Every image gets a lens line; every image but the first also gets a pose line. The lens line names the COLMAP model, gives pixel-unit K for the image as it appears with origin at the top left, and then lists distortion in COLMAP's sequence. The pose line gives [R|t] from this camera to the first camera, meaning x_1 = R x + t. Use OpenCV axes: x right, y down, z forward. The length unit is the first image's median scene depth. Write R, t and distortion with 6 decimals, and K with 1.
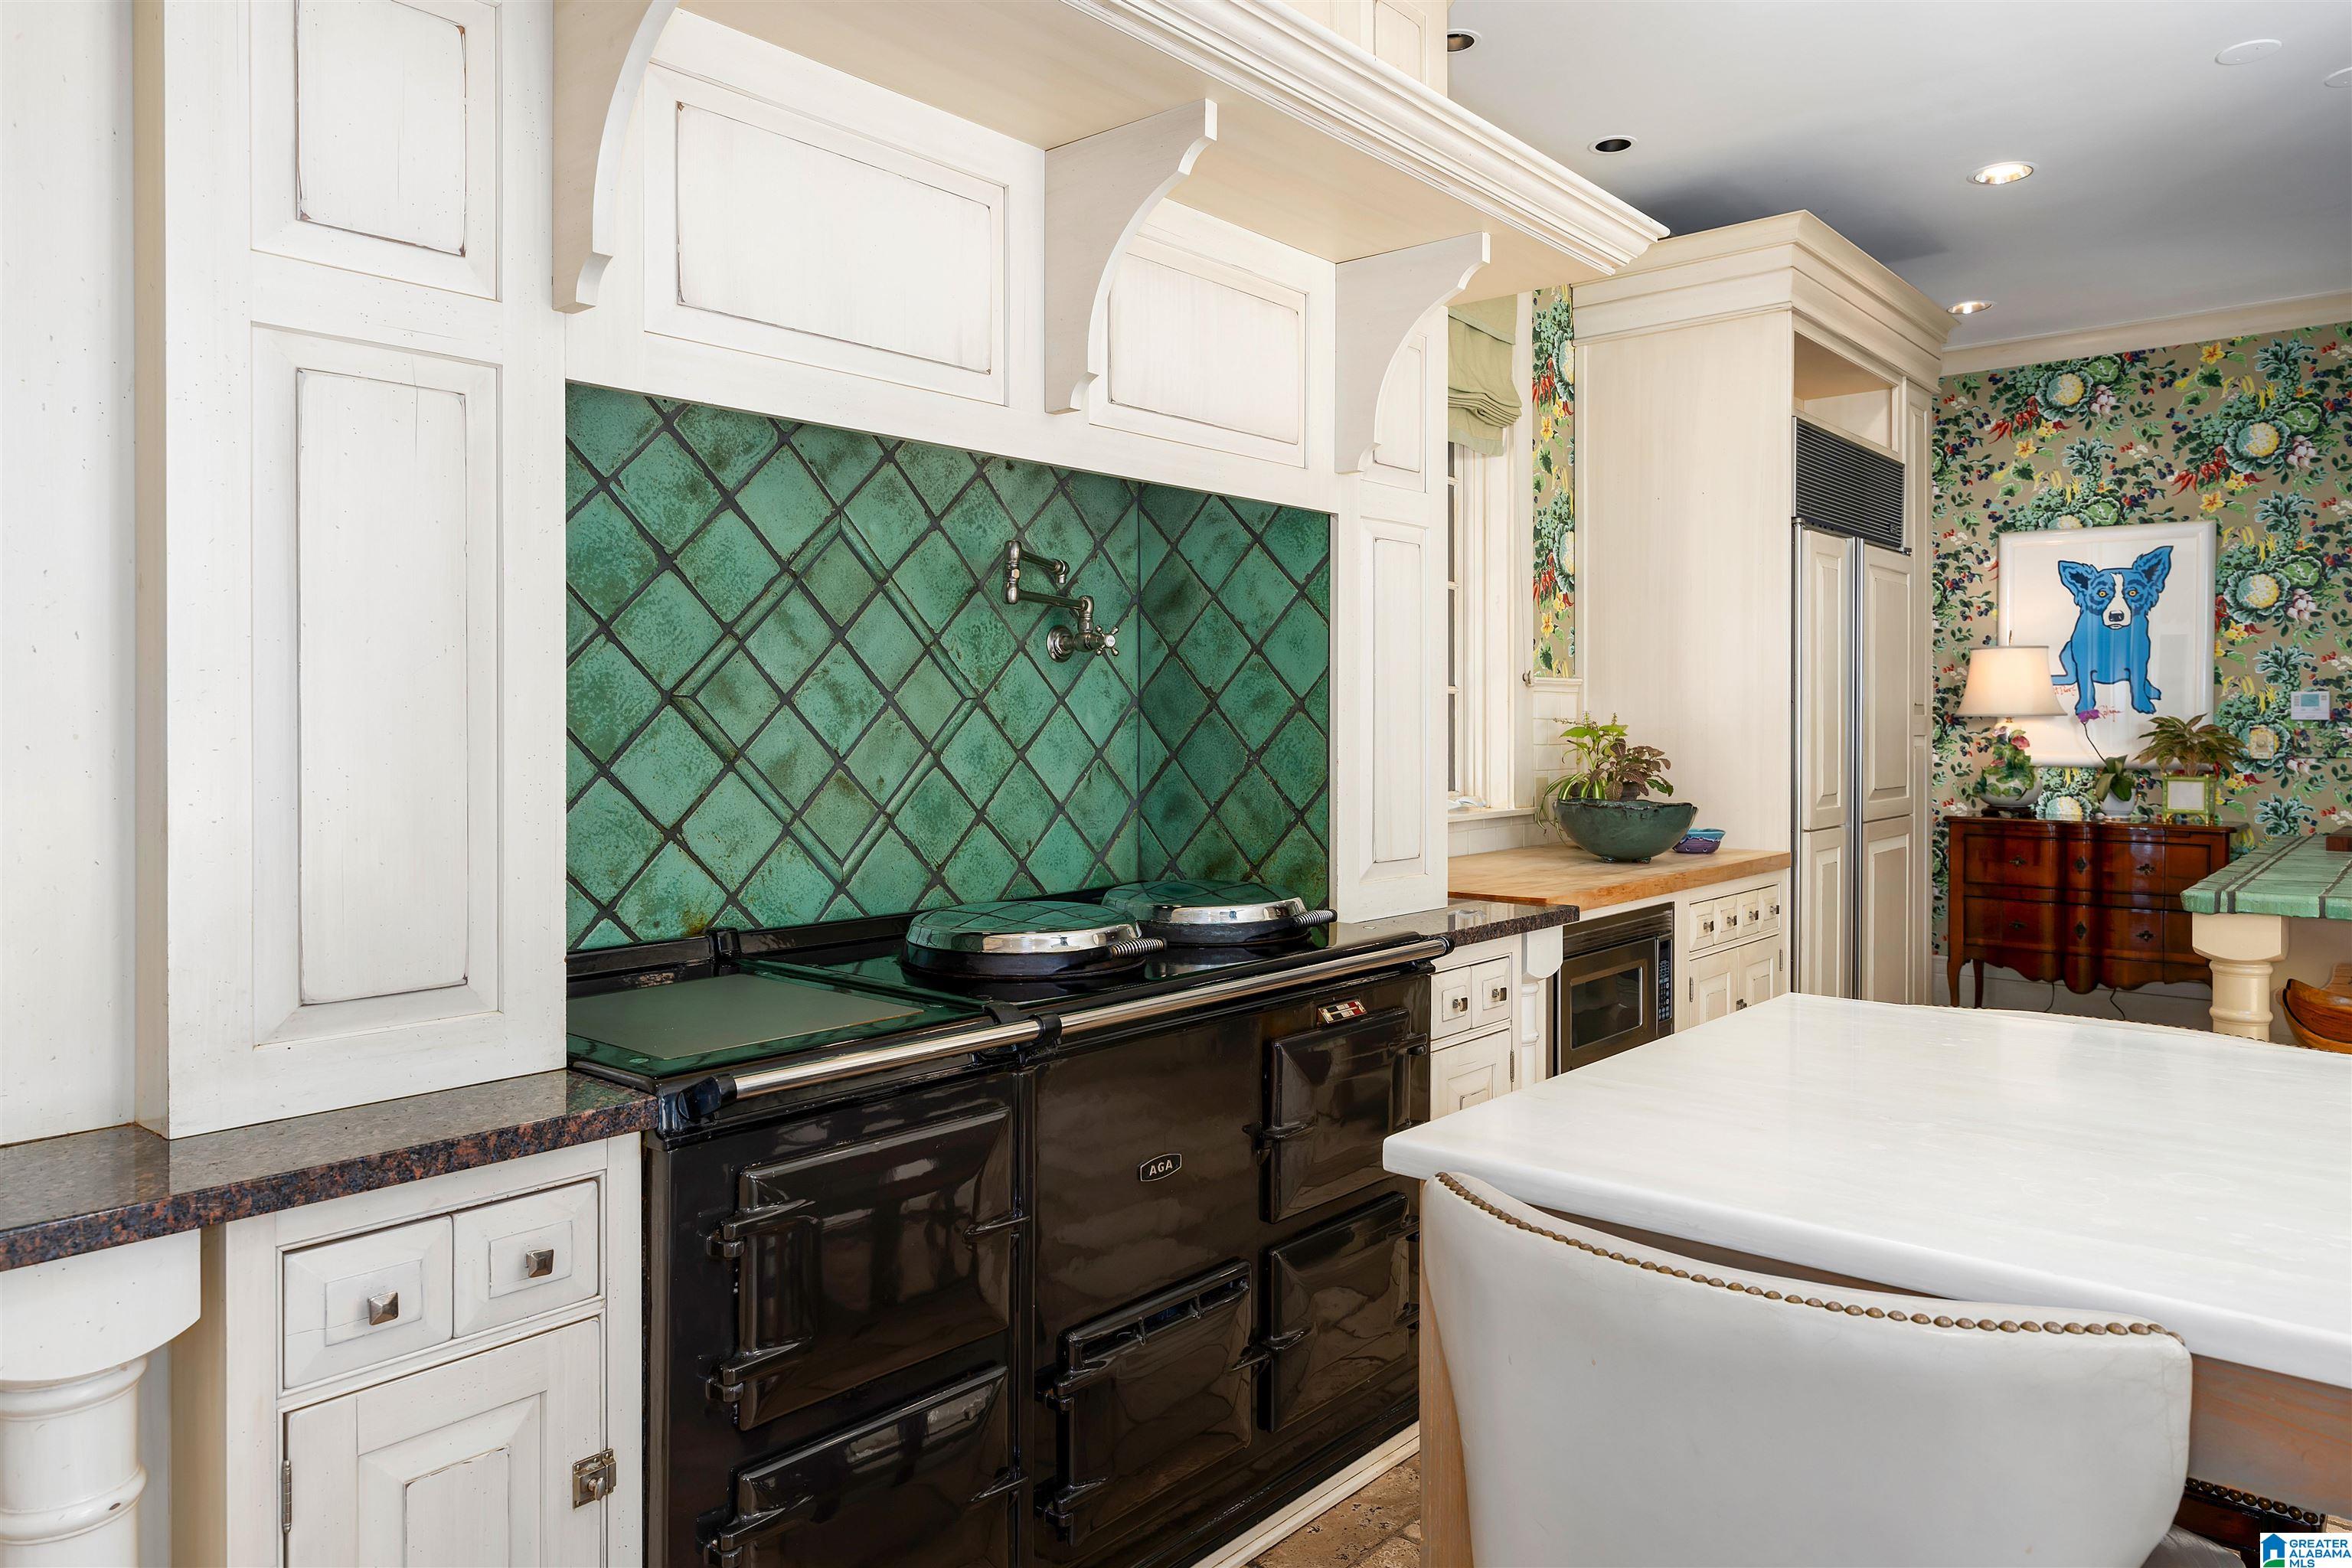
lens RADIAL K [[1532.1, 0, 1192.8], [0, 1532.1, 725.0], [0, 0, 1]] dist [-0.016677, -0.008503]
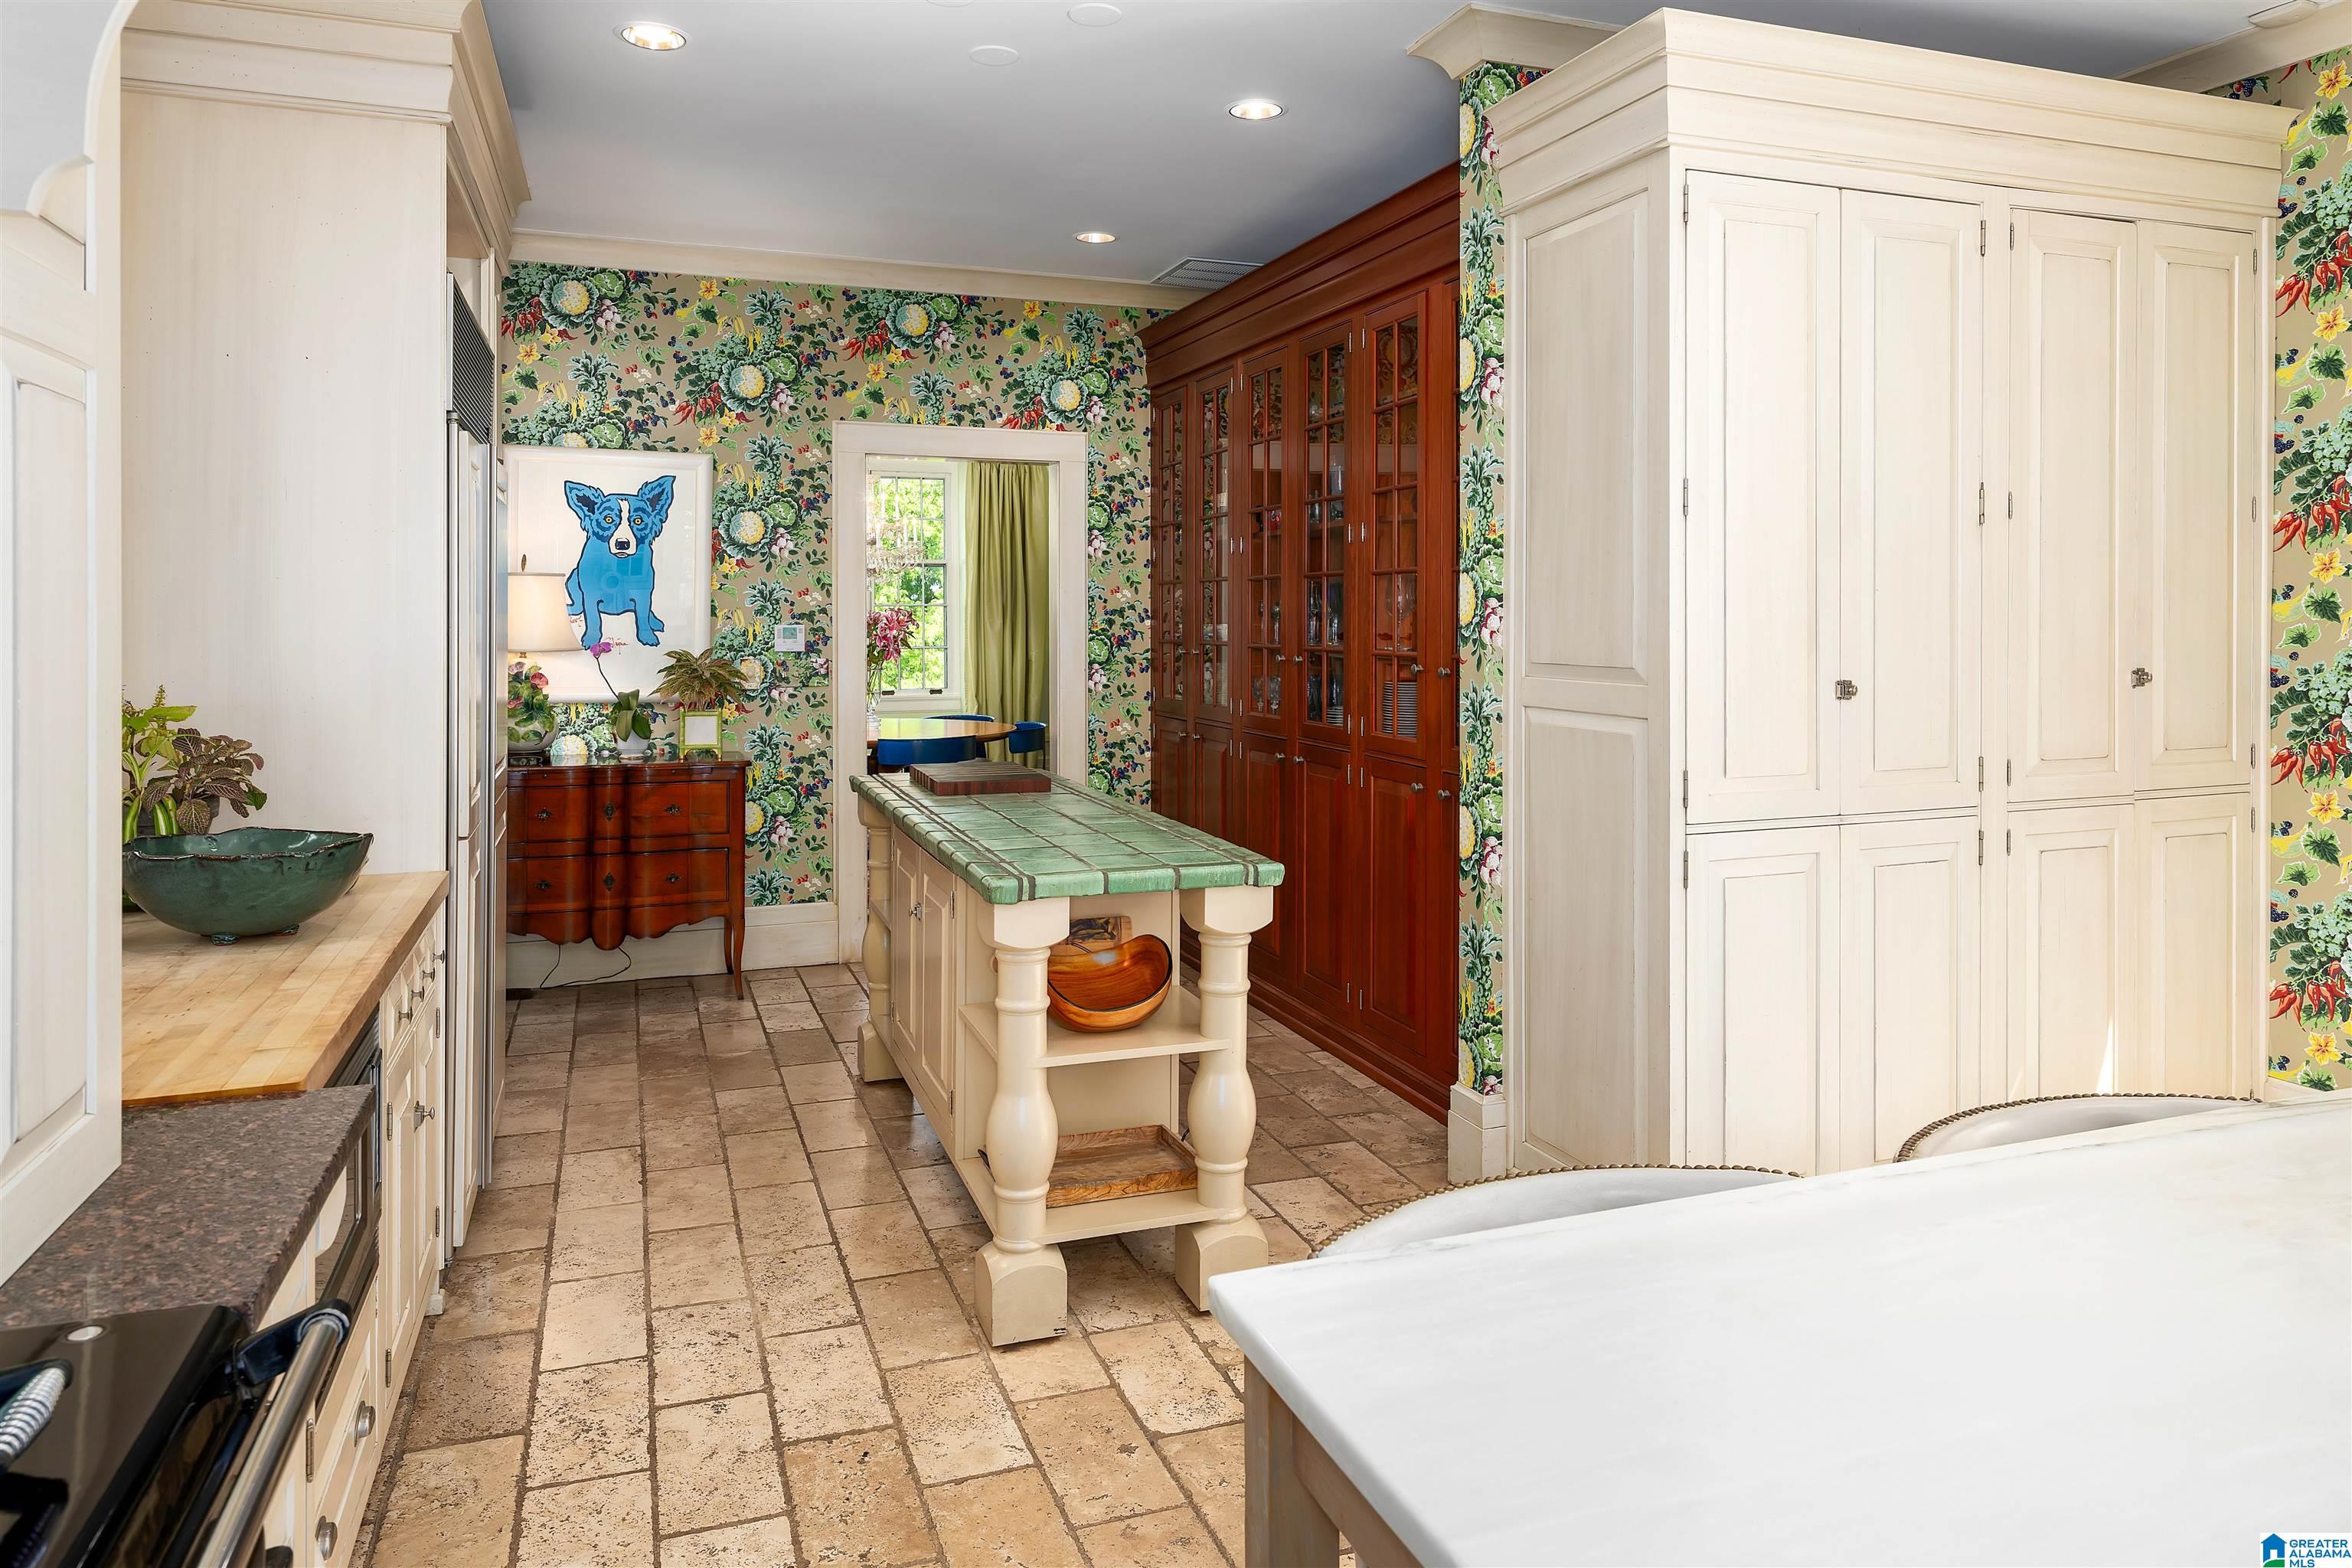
lens RADIAL K [[1473.9, 0, 1188.9], [0, 1473.9, 620.1], [0, 0, 1]] dist [0.023155, -0.001367]
pose [[0.486382, 0.002389, 0.873743, -0.035562], [-0.003615, 0.999993, -0.000722, -0.026027], [-0.873739, -0.002807, 0.486388, 0.250689]]
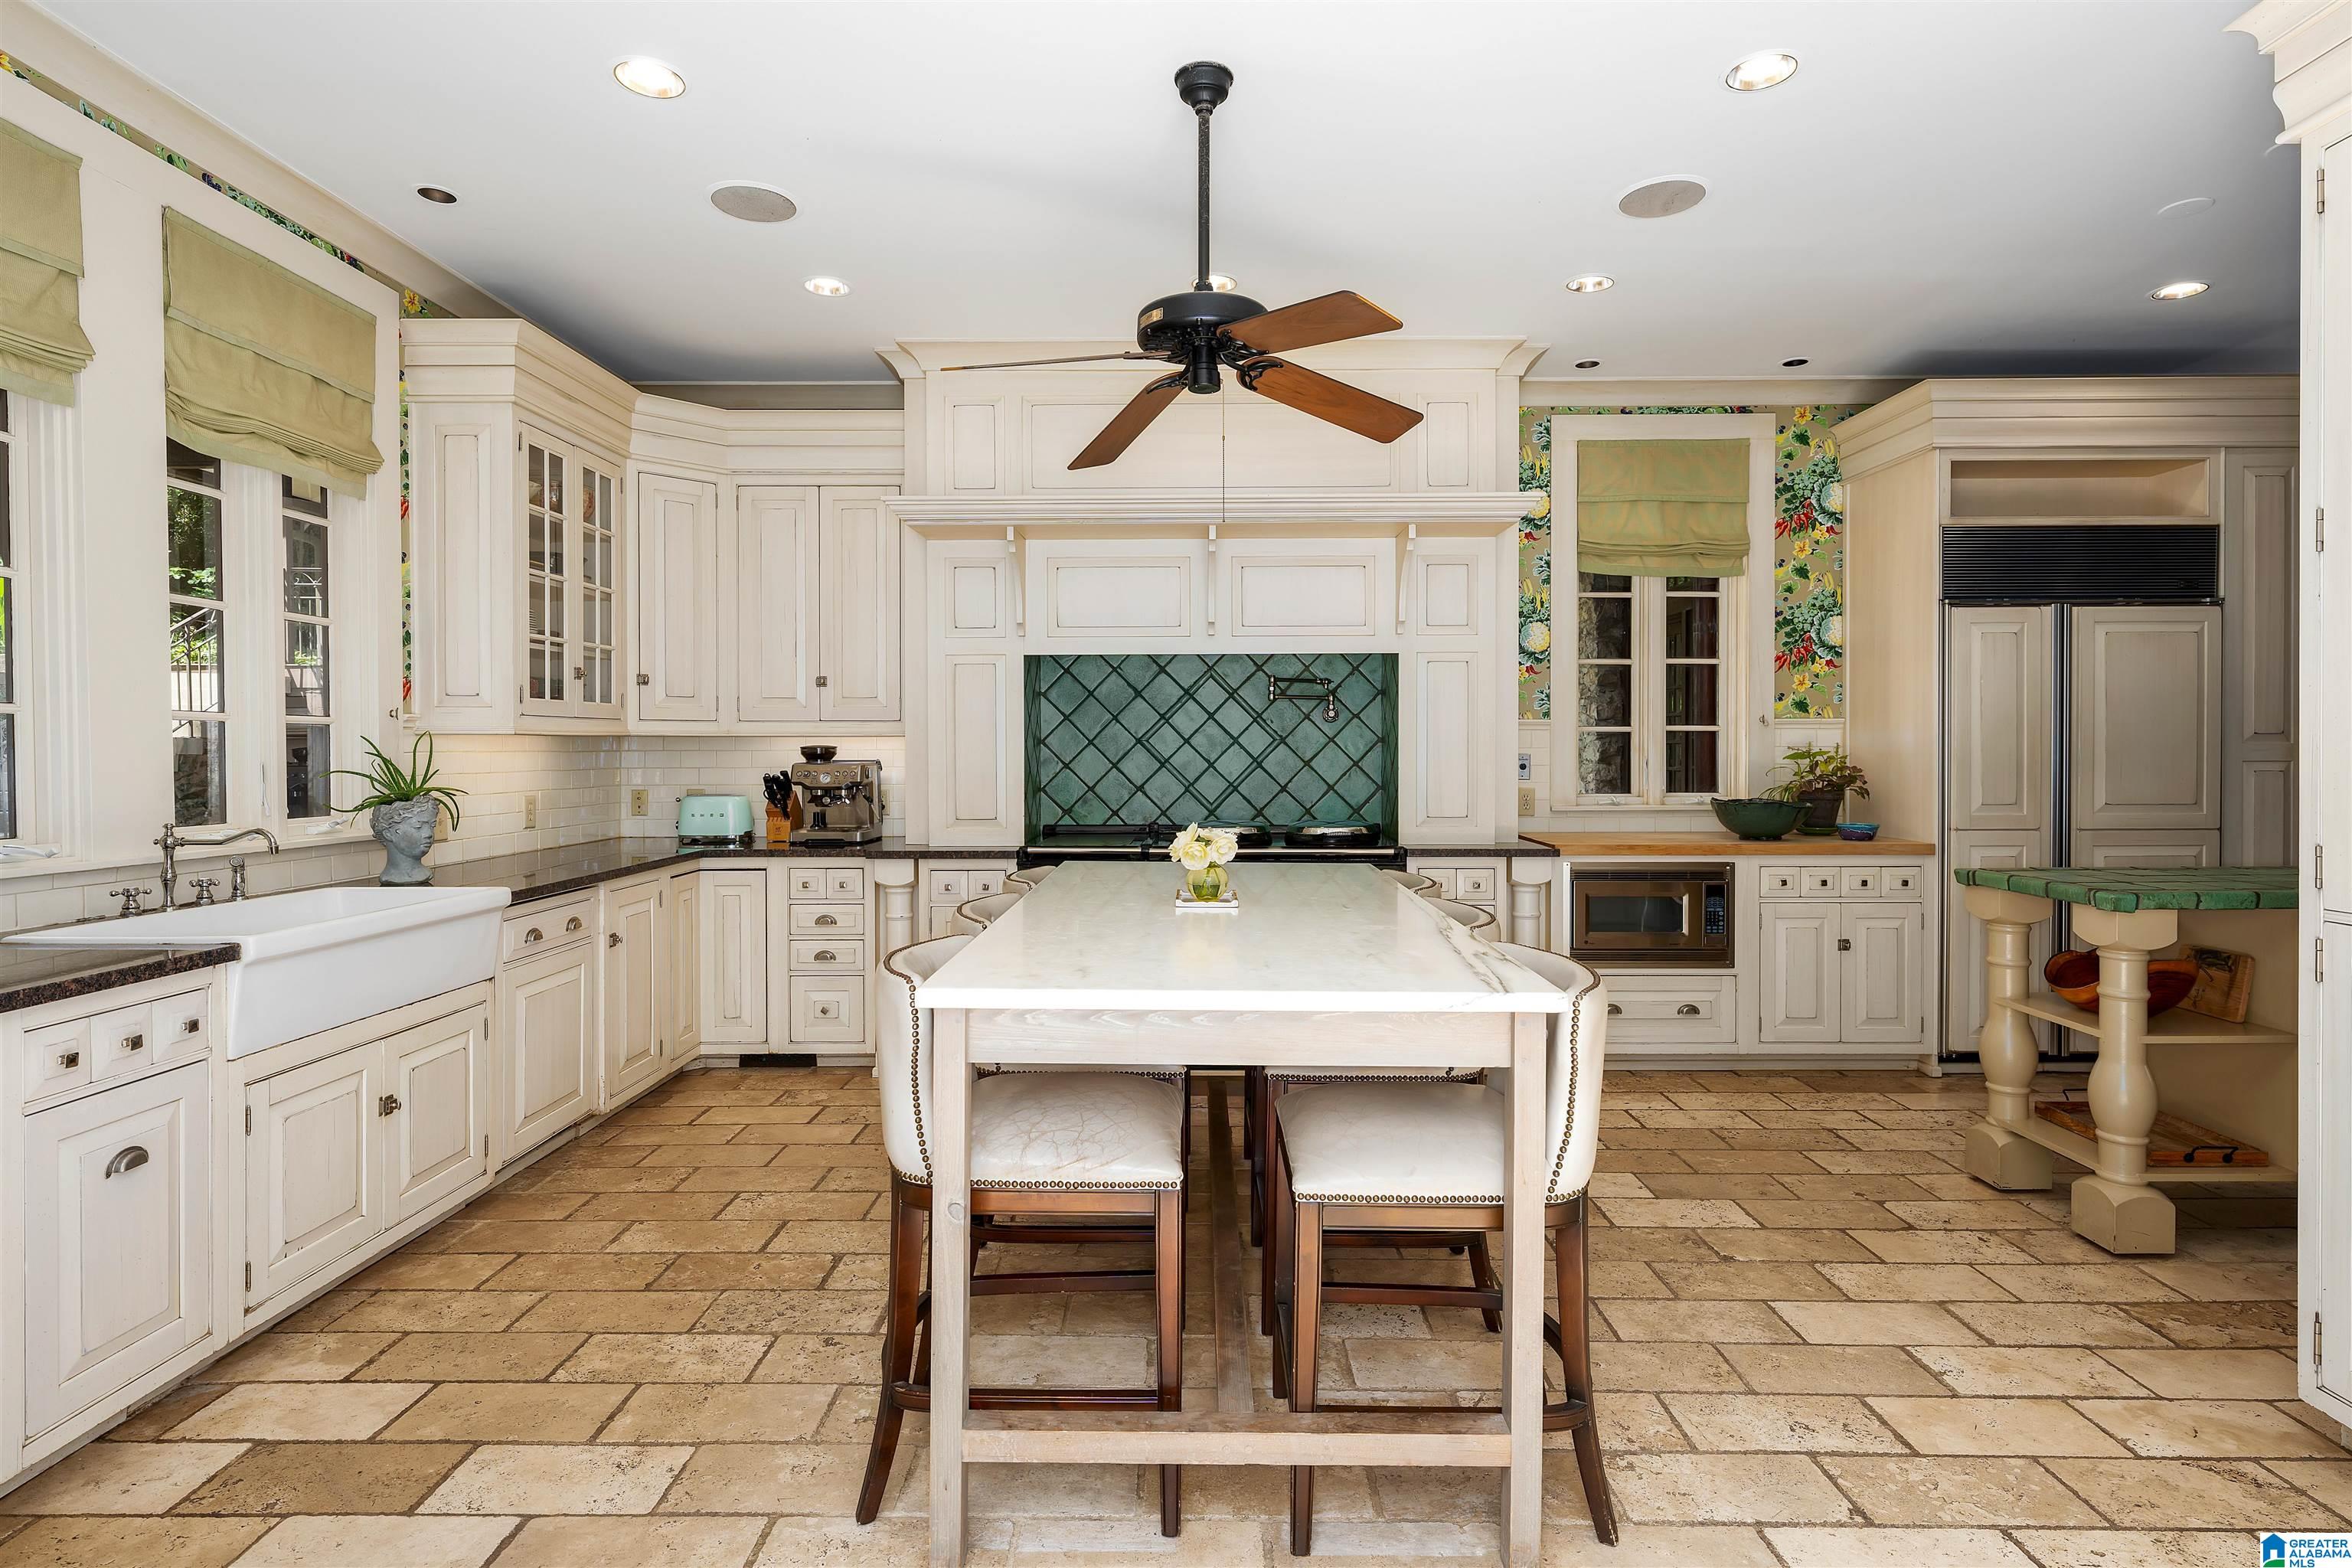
lens RADIAL K [[1168.0, 0, 1189.5], [0, 1168.0, 755.2], [0, 0, 1]] dist [0.003208, -0.001043]
pose [[0.642733, 0.006389, -0.766063, 0.551059], [0.000277, 0.999963, 0.008572, -0.004029], [0.766090, -0.005722, 0.642708, -0.132468]]
